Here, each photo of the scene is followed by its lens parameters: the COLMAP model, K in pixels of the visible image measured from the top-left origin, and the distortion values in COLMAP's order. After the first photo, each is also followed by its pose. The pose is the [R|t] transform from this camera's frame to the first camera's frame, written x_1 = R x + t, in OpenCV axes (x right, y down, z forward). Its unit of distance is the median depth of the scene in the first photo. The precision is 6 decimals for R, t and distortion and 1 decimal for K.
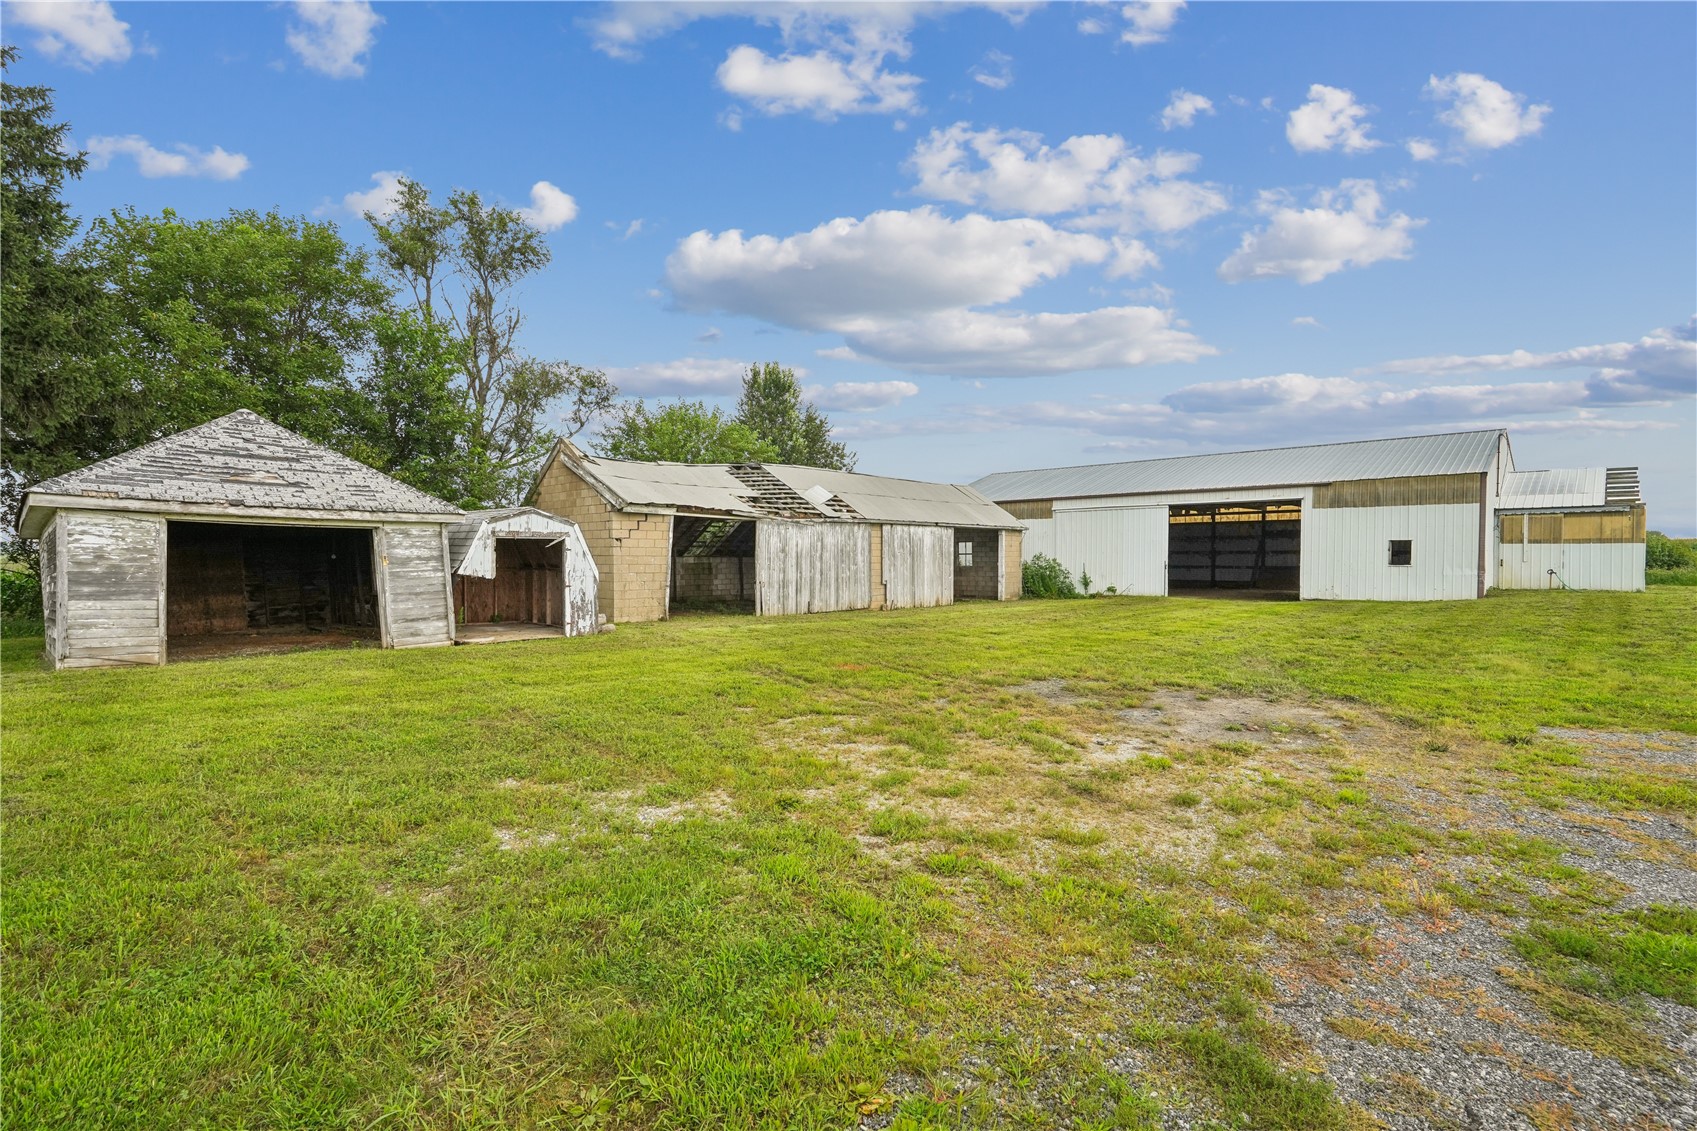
lens RADIAL K [[767.7, 0, 852.1], [0, 767.7, 572.3], [0, 0, 1]] dist [-0.001844, 0.001127]
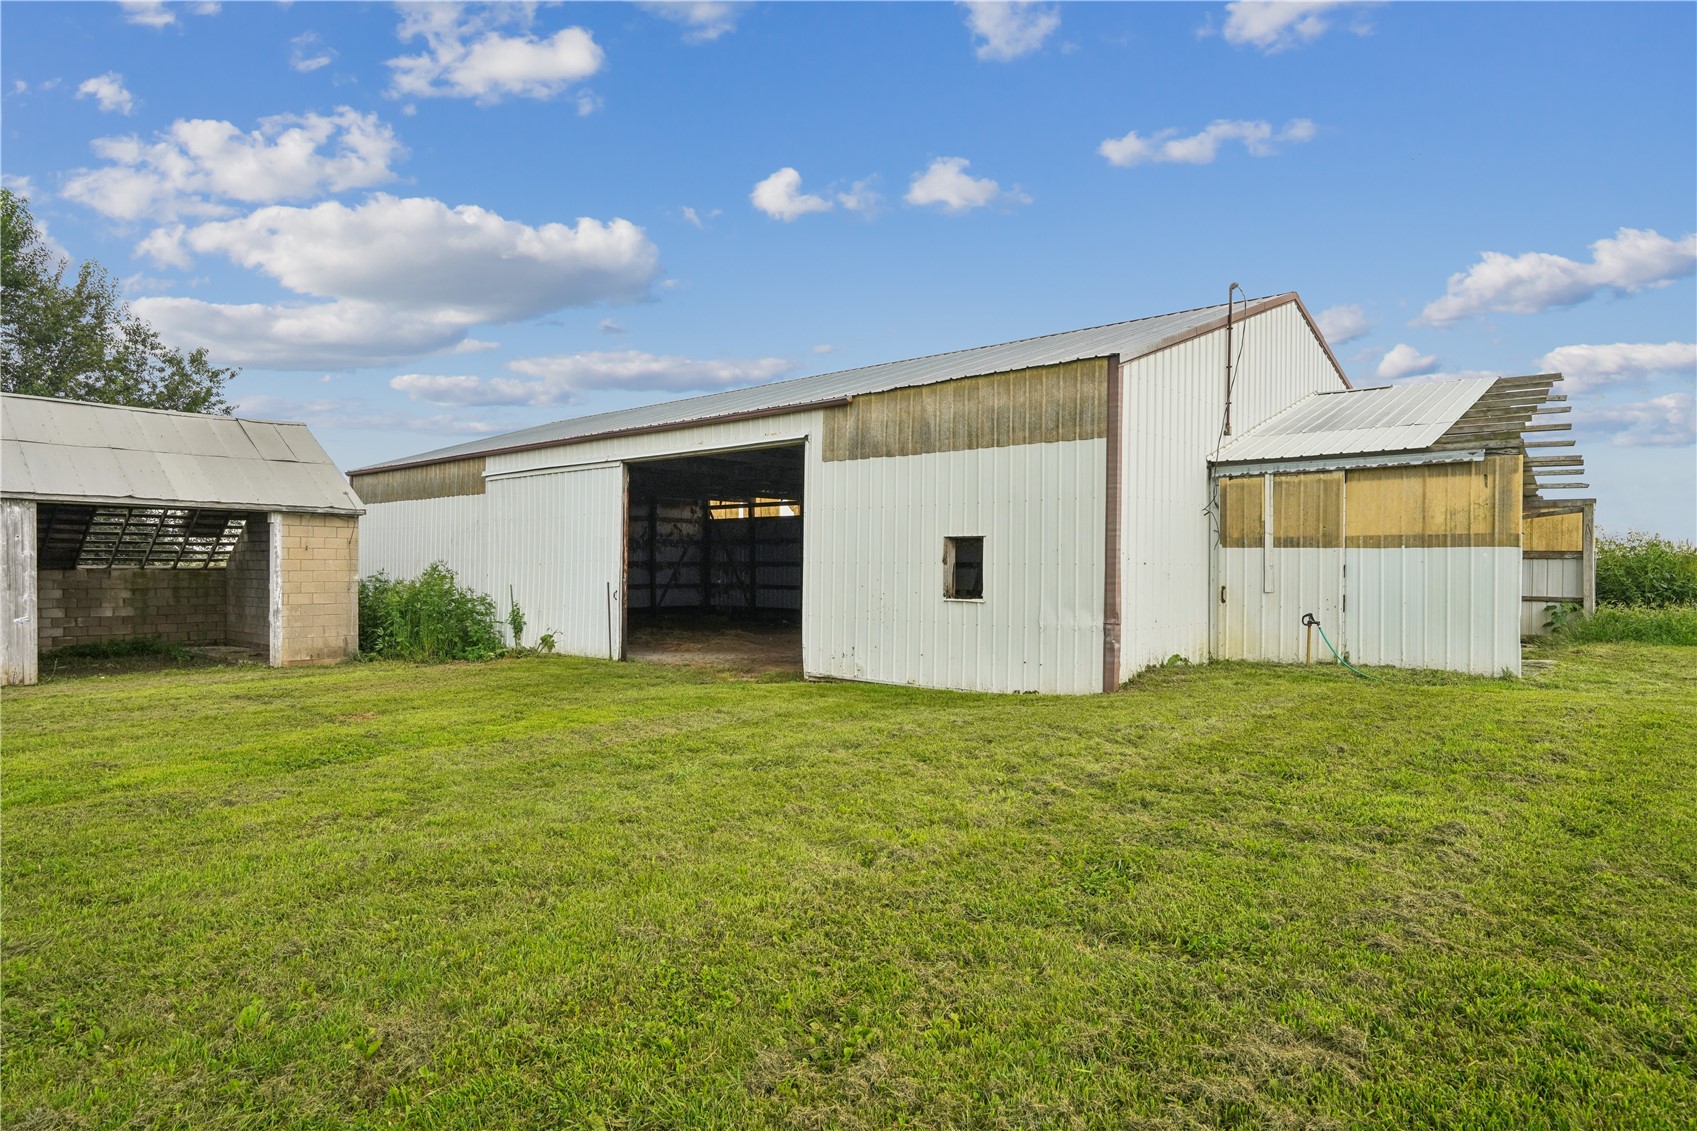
lens RADIAL K [[954.7, 0, 848.5], [0, 954.7, 565.5], [0, 0, 1]] dist [-0.000838, -0.000020]
pose [[0.999154, 0.007655, 0.040411, 0.630006], [-0.006690, 0.999691, -0.023959, -0.014655], [-0.040582, 0.023669, 0.998896, 0.504584]]
